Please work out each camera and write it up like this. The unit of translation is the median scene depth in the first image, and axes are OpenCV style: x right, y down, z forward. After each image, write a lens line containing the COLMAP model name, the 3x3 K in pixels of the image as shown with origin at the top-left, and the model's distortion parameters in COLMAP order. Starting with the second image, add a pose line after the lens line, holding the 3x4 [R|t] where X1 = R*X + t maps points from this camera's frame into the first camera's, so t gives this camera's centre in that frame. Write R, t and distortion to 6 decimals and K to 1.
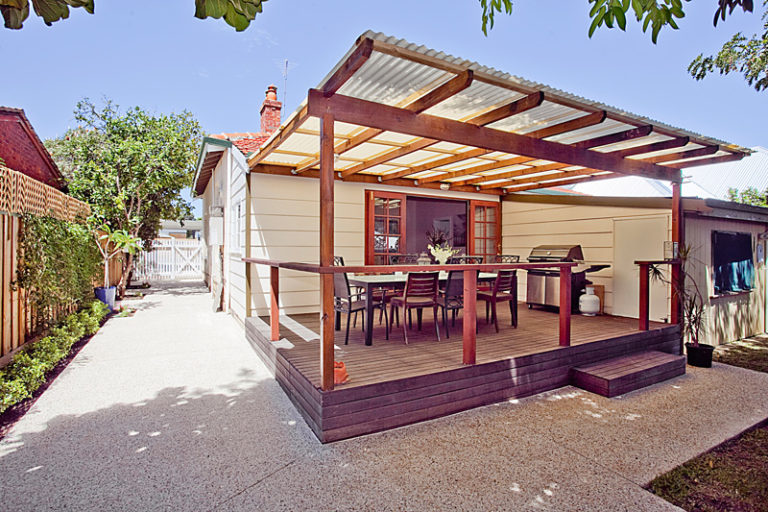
lens RADIAL K [[378.6, 0, 379.8], [0, 378.6, 250.5], [0, 0, 1]] dist [-0.000349, 0.001207]
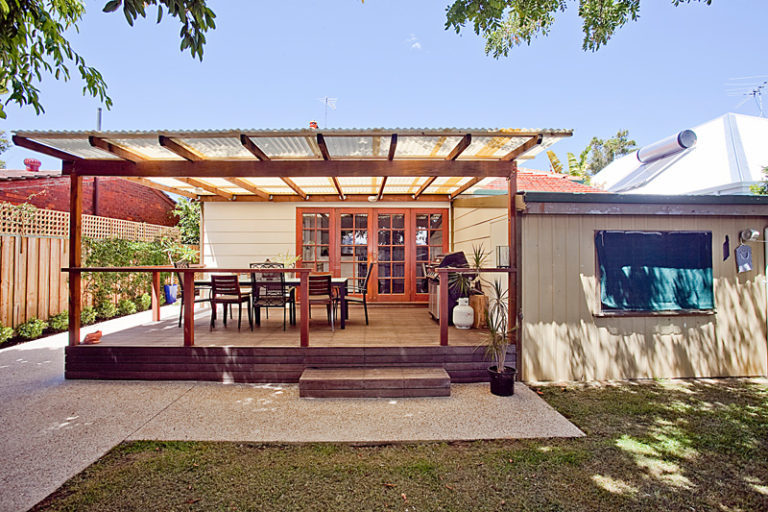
lens RADIAL K [[378.6, 0, 381.2], [0, 378.6, 256.0], [0, 0, 1]] dist [-0.000349, 0.001207]
pose [[0.894094, -0.011346, -0.447736, 0.790023], [0.002131, 0.999776, -0.021080, 0.015136], [0.447875, 0.017893, 0.893917, 0.090441]]
